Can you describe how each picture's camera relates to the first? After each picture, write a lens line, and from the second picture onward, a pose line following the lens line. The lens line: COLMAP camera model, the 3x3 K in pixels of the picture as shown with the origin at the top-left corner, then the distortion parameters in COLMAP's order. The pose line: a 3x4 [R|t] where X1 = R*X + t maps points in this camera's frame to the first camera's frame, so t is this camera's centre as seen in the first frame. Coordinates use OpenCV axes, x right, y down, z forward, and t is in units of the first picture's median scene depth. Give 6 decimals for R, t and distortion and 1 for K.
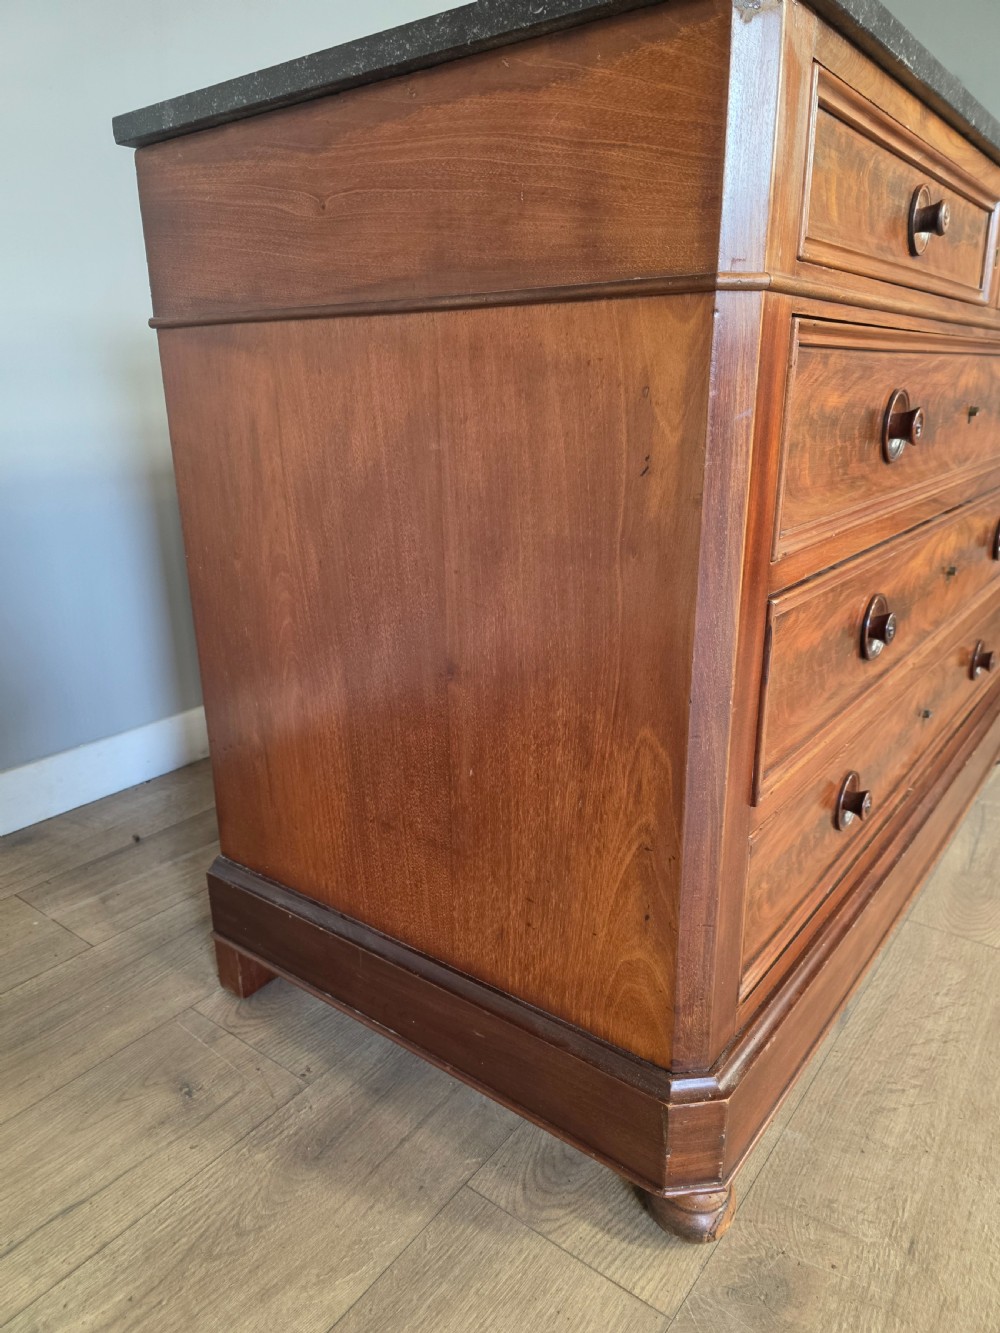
lens RADIAL K [[910.7, 0, 502.5], [0, 910.7, 669.7], [0, 0, 1]] dist [0.040786, -0.043551]
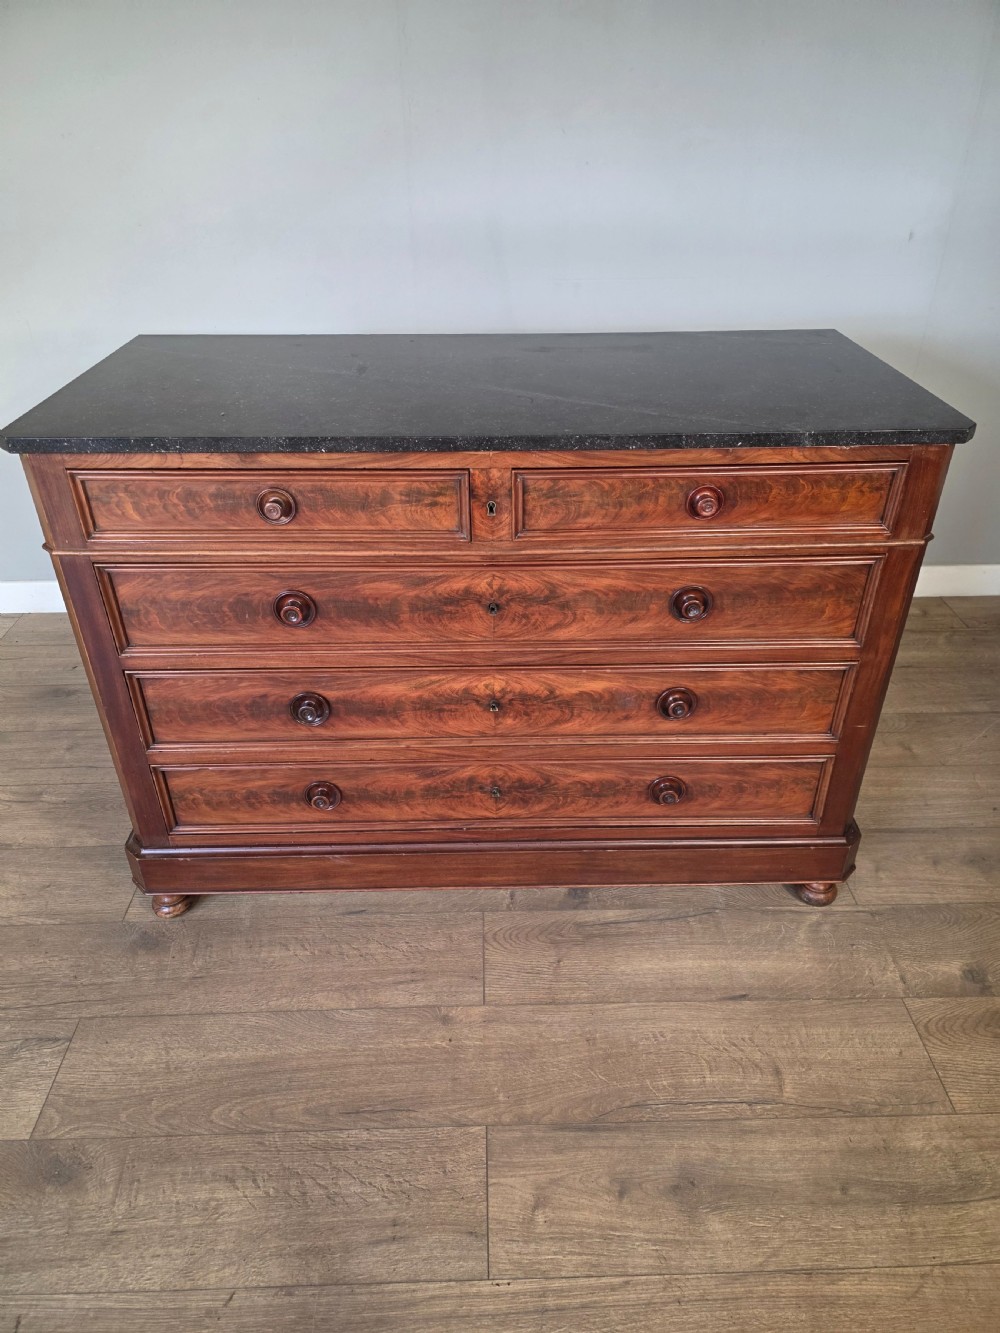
lens RADIAL K [[891.5, 0, 503.2], [0, 891.5, 672.9], [0, 0, 1]] dist [0.078131, -0.083173]
pose [[0.622788, 0.427304, -0.655398, 1.918999], [-0.241055, 0.901732, 0.358847, -0.900569], [0.744330, -0.065499, 0.664592, 0.190992]]
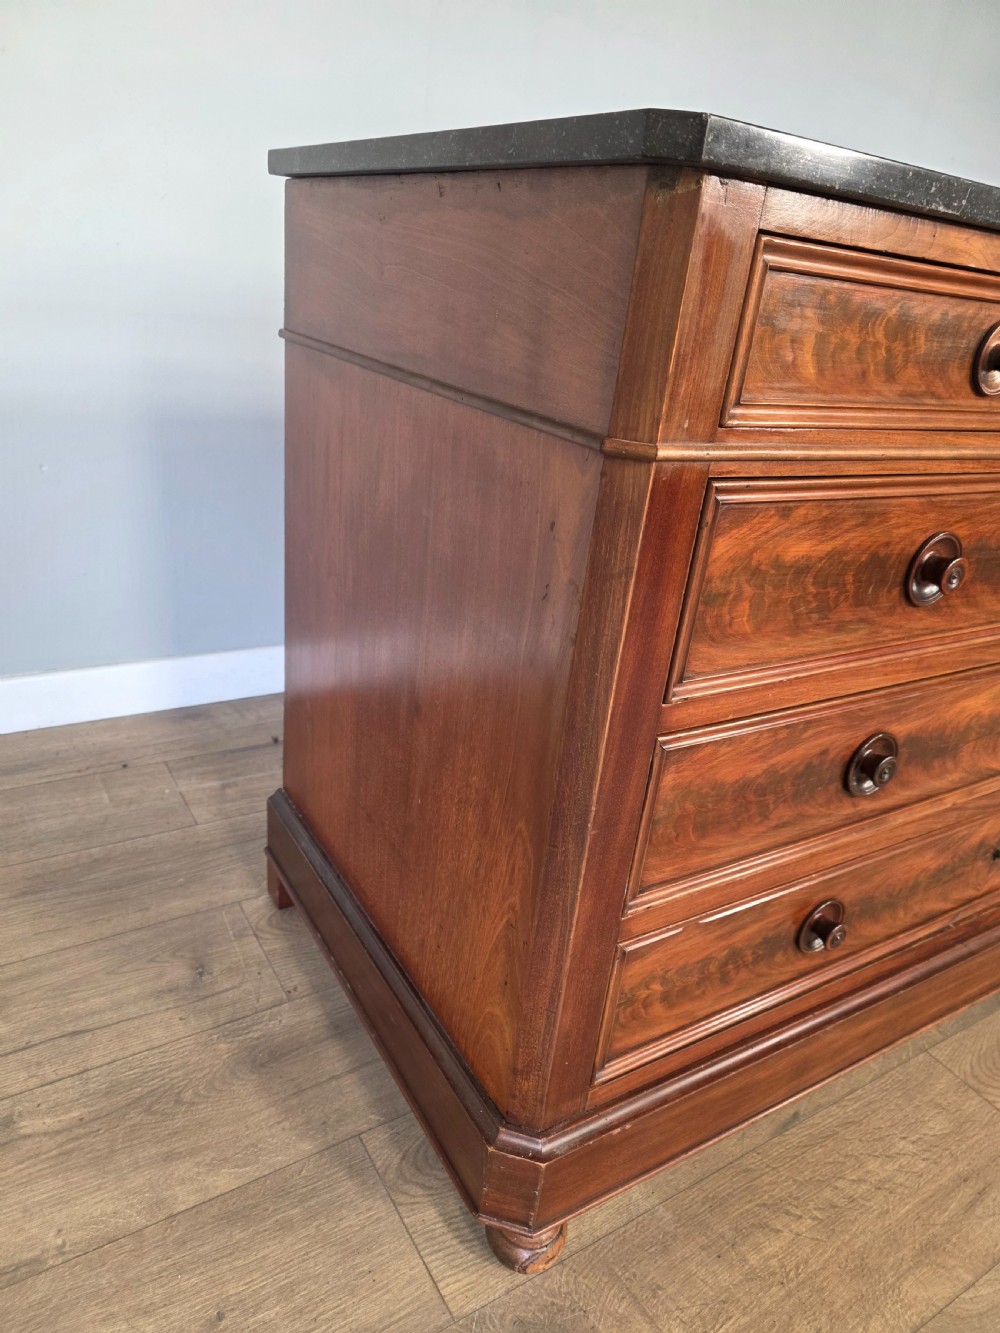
lens RADIAL K [[907.3, 0, 504.3], [0, 907.3, 670.0], [0, 0, 1]] dist [0.048929, -0.054429]
pose [[0.927089, 0.245129, -0.283578, 0.333730], [-0.219273, 0.968243, 0.120104, -0.194991], [0.304014, -0.049166, 0.951398, -0.008913]]
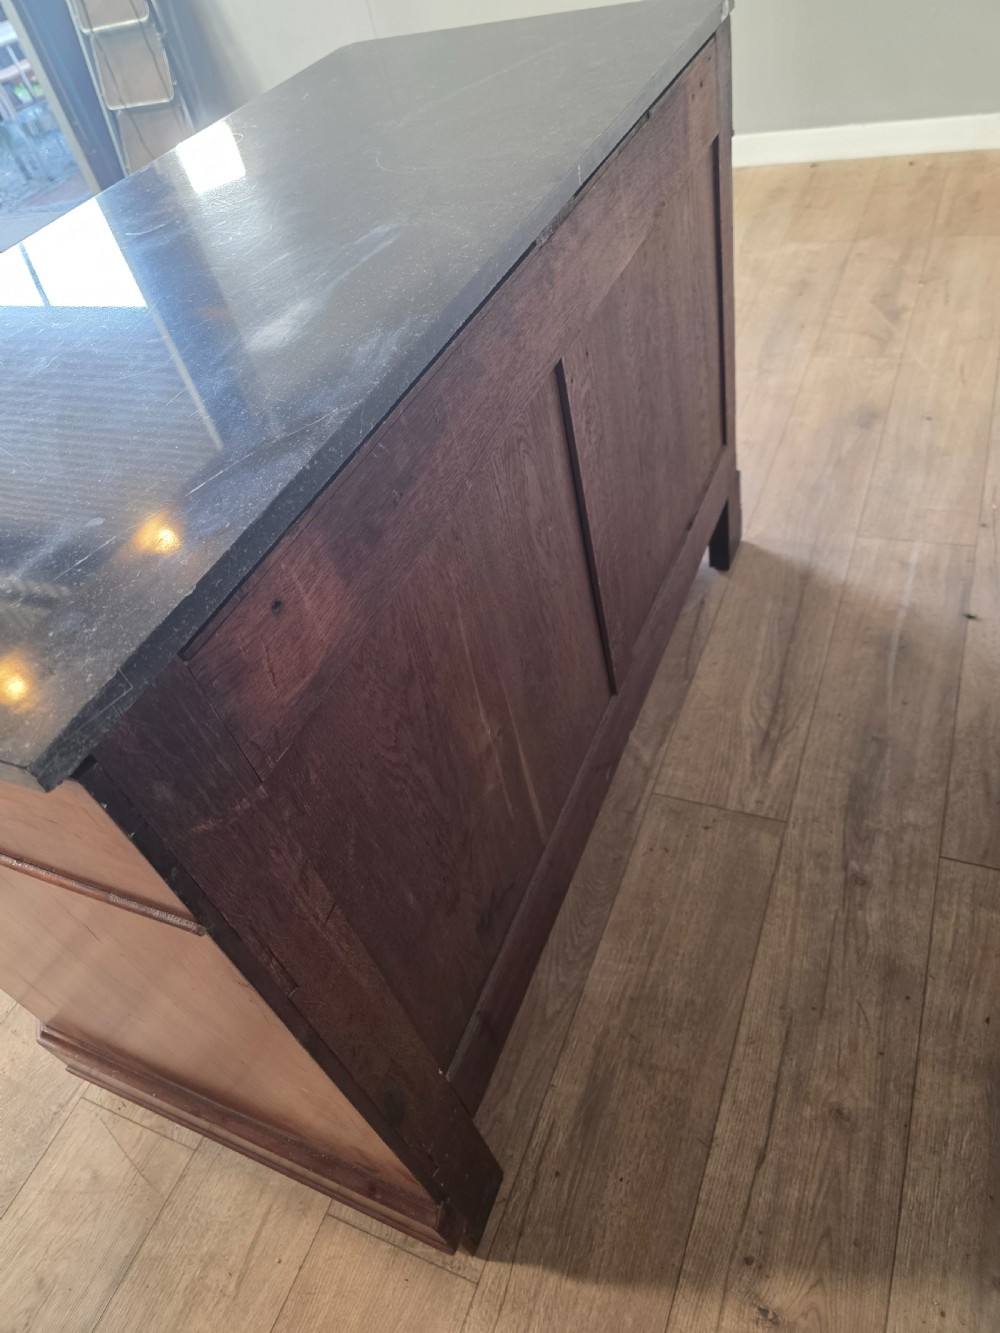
lens RADIAL K [[891.3, 0, 506.2], [0, 891.3, 670.1], [0, 0, 1]] dist [0.077840, -0.083459]
pose [[-0.948325, 0.315414, -0.034547, 0.336454], [0.119384, 0.455563, 0.882162, -1.498177], [0.293985, 0.832452, -0.469677, 2.634330]]
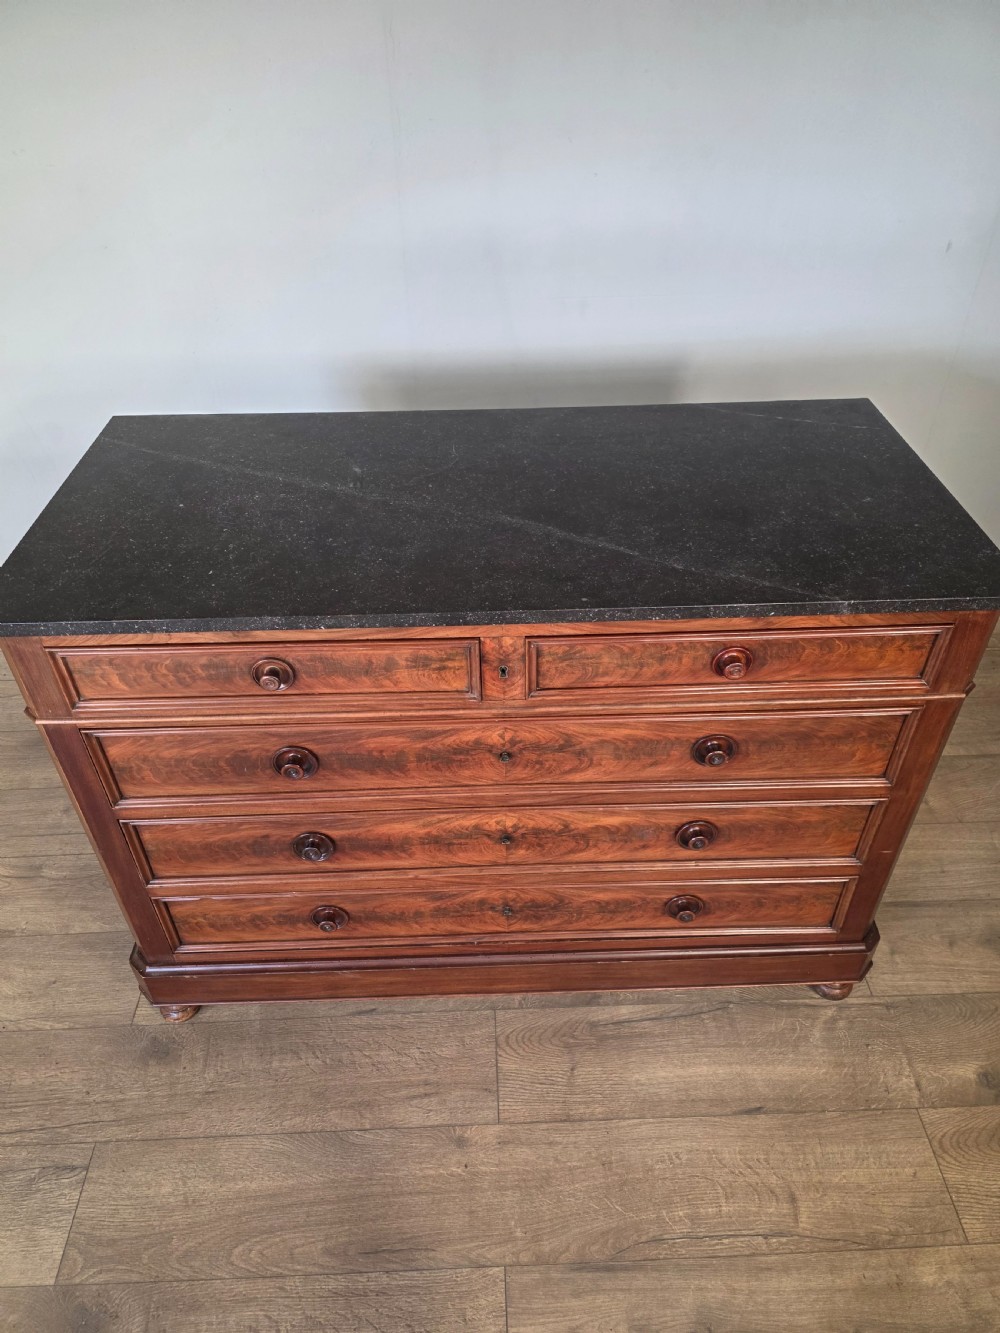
lens RADIAL K [[895.0, 0, 499.2], [0, 895.0, 668.5], [0, 0, 1]] dist [0.064185, -0.062931]
pose [[0.629456, 0.491185, -0.602099, 1.614177], [-0.230831, 0.858087, 0.458698, -1.287312], [0.741959, -0.149747, 0.653508, 0.280055]]
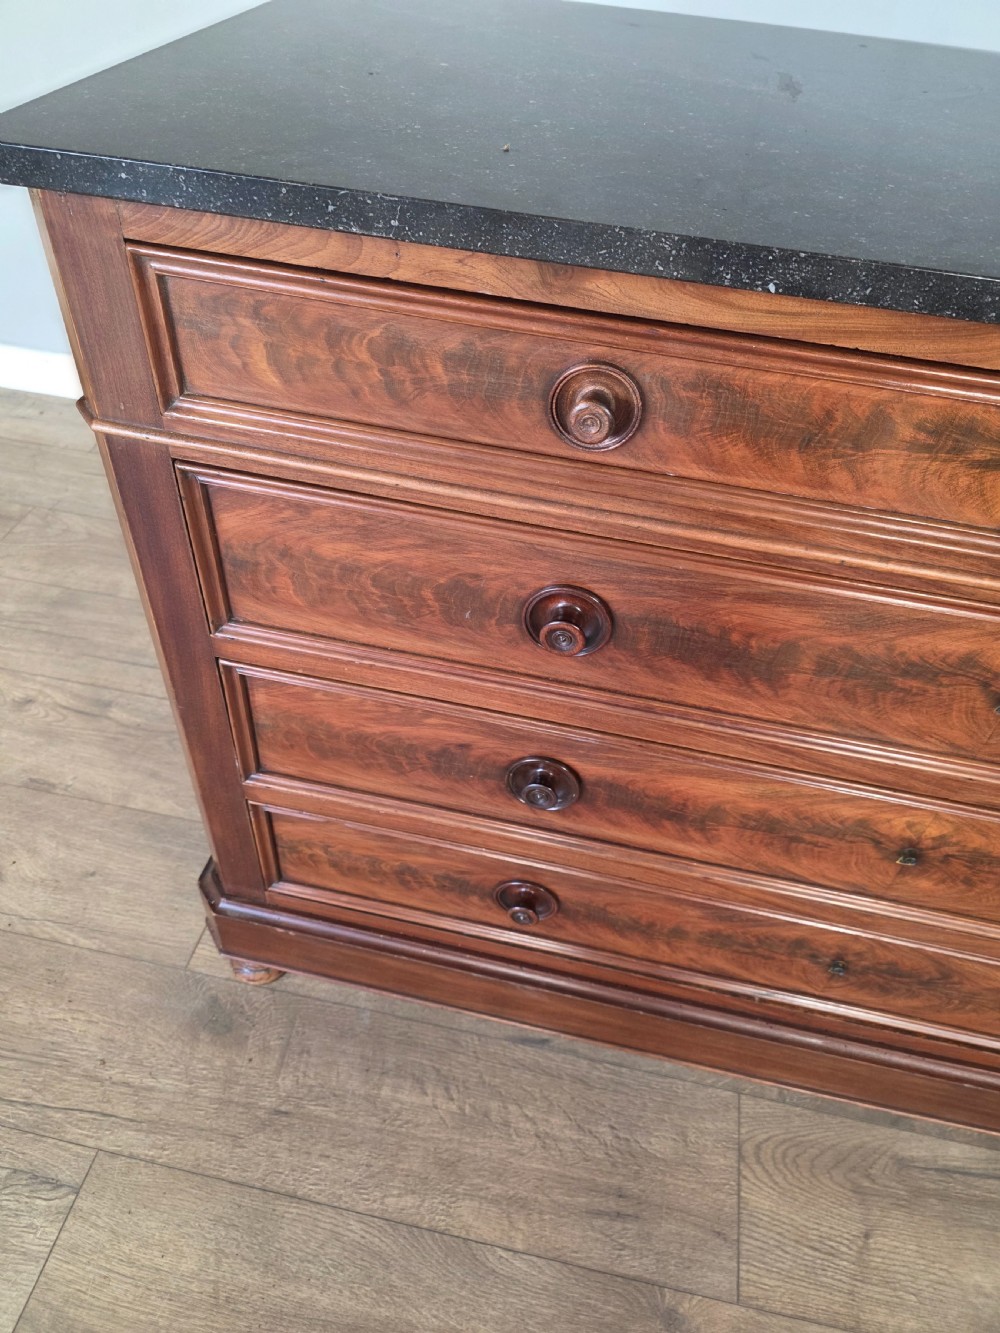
lens RADIAL K [[906.1, 0, 502.7], [0, 906.1, 660.5], [0, 0, 1]] dist [0.058228, -0.065416]
pose [[0.436876, 0.651143, -0.620606, 0.969345], [-0.339674, 0.758268, 0.556464, -0.698418], [0.832923, -0.032302, 0.552445, 0.552981]]
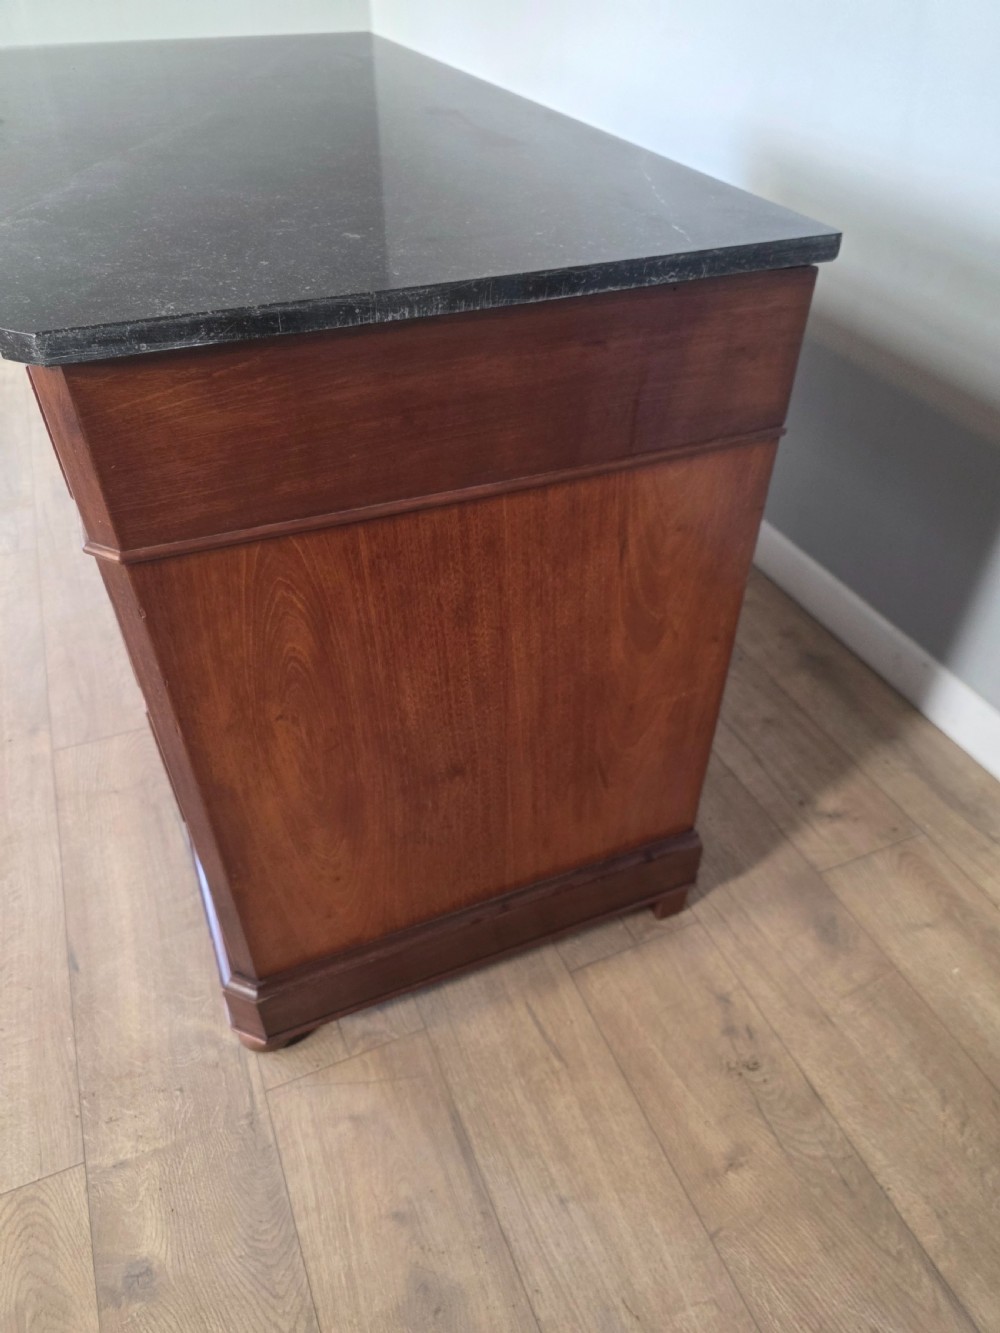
lens RADIAL K [[907.3, 0, 504.3], [0, 907.3, 670.0], [0, 0, 1]] dist [0.048929, -0.054429]
pose [[-0.496561, 0.570213, -0.654434, 1.627786], [-0.268071, 0.616354, 0.740436, -1.381376], [0.825569, 0.543107, -0.153200, 2.453898]]
